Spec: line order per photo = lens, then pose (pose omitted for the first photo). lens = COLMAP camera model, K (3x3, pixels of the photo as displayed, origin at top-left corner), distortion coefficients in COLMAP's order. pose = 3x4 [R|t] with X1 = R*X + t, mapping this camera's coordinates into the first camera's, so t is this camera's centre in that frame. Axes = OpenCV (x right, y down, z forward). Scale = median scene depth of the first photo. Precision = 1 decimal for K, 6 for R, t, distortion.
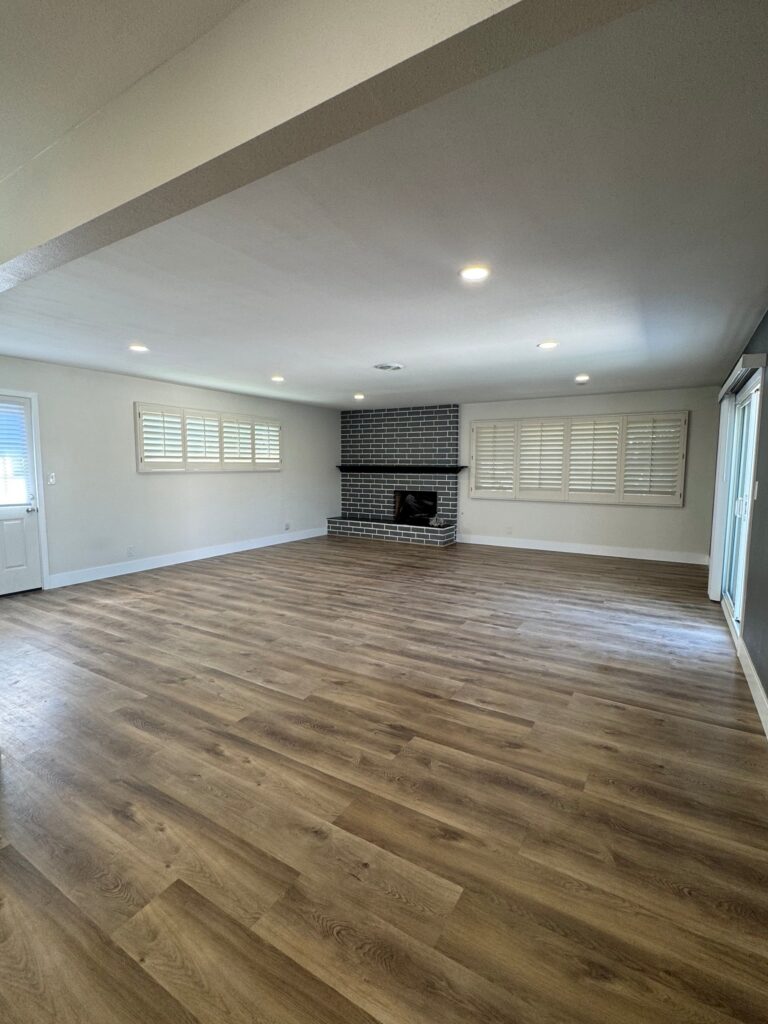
lens RADIAL K [[488.8, 0, 384.0], [0, 488.8, 512.0], [0, 0, 1]] dist [-0.001049, -0.000433]
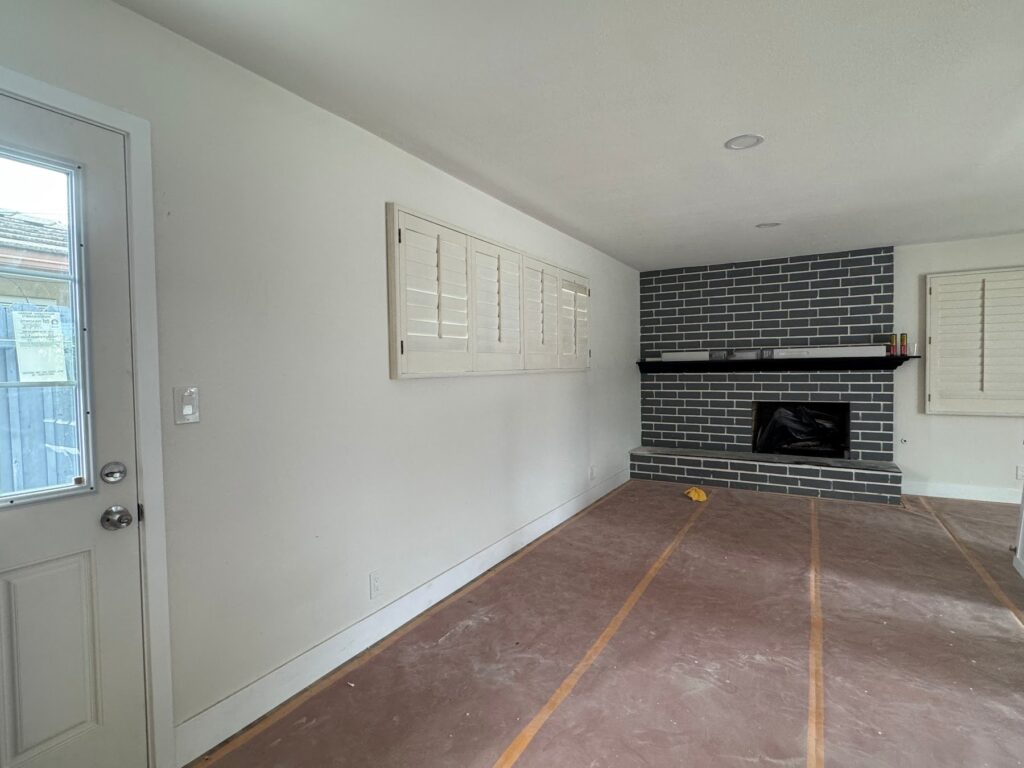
lens RADIAL K [[533.1, 0, 512.0], [0, 533.1, 384.0], [0, 0, 1]] dist [-0.000246, 0.000173]
pose [[0.999745, -0.021094, 0.008045, -0.278673], [0.021563, 0.997743, -0.063589, -0.032436], [-0.006686, 0.063746, 0.997944, 0.385019]]
